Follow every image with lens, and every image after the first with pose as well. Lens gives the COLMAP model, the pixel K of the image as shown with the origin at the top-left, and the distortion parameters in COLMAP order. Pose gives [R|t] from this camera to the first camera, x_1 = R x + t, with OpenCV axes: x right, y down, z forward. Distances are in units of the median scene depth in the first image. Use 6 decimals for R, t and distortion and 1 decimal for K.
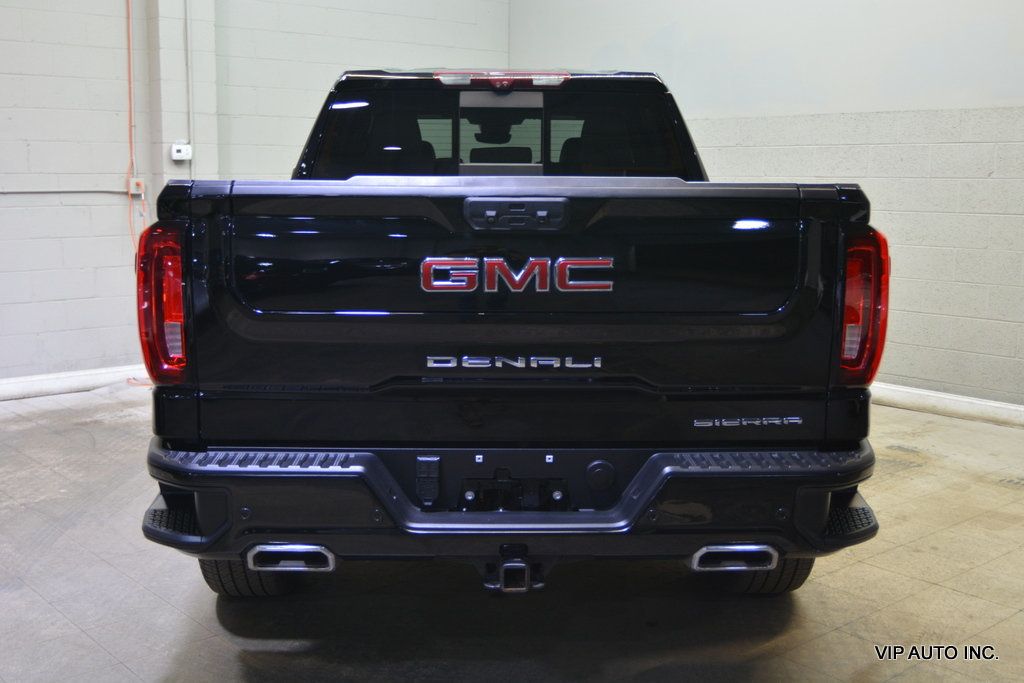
lens RADIAL K [[1152.3, 0, 494.2], [0, 1152.3, 343.8], [0, 0, 1]] dist [-0.007647, -0.004669]
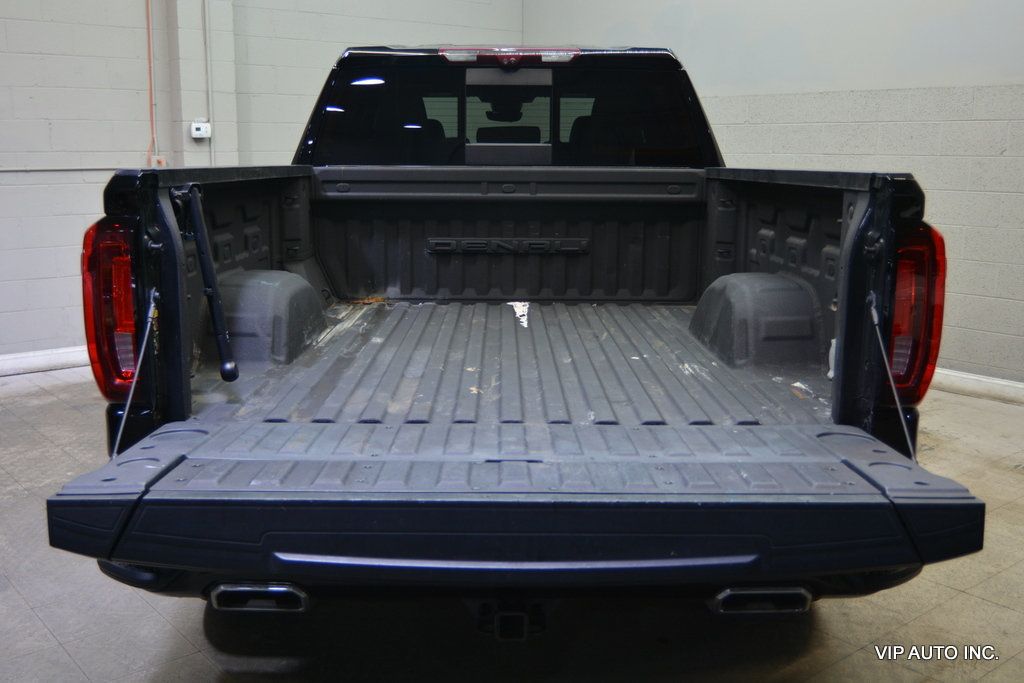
lens RADIAL K [[1030.1, 0, 493.6], [0, 1030.1, 340.4], [0, 0, 1]] dist [-0.013374, 0.002188]
pose [[0.999807, 0.002813, -0.019420, 0.010384], [-0.002036, 0.999202, 0.039879, -0.024682], [0.019516, -0.039832, 0.999016, 0.124570]]
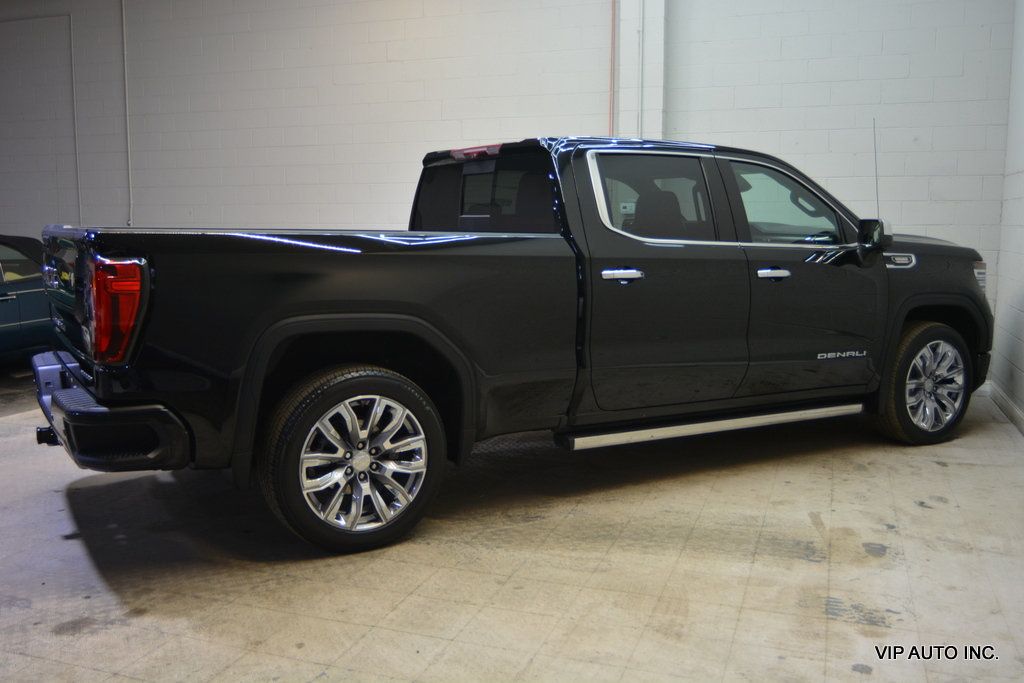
lens RADIAL K [[958.3, 0, 509.8], [0, 958.3, 326.0], [0, 0, 1]] dist [-0.010377, -0.003198]
pose [[0.482918, 0.092144, -0.870804, 0.963061], [-0.126934, 0.991311, 0.034502, -0.070585], [0.866417, 0.093874, 0.490418, 0.488707]]
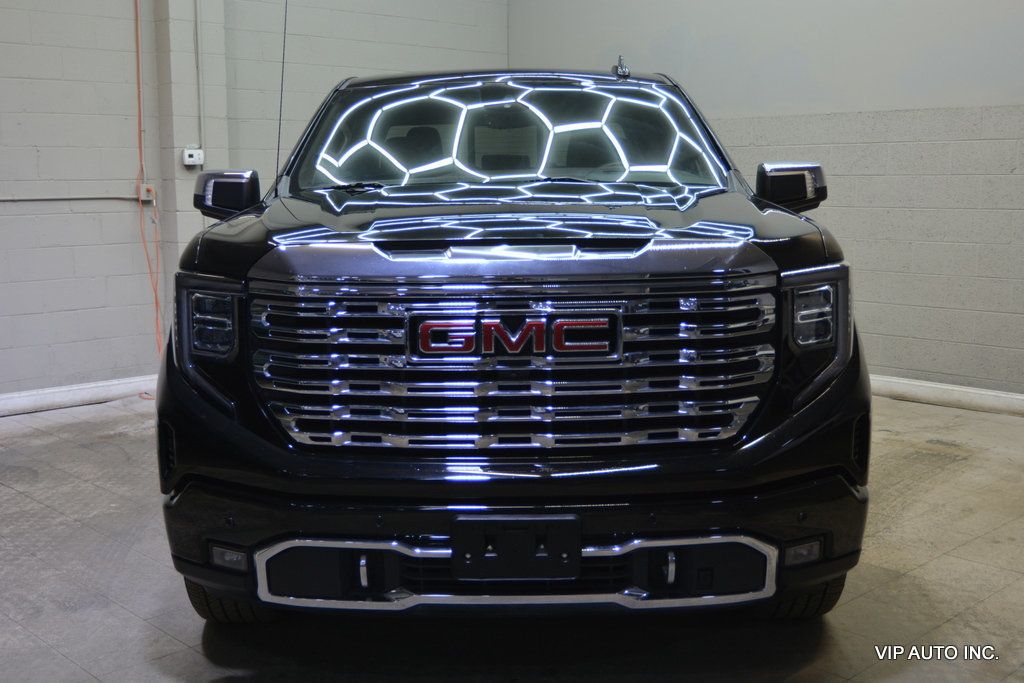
lens RADIAL K [[1160.6, 0, 494.0], [0, 1160.6, 341.4], [0, 0, 1]] dist [-0.009702, 0.005279]
pose [[0.998390, -0.018233, 0.053710, -0.107536], [0.018630, 0.999803, -0.006903, 0.002538], [-0.053573, 0.007893, 0.998533, 0.006299]]
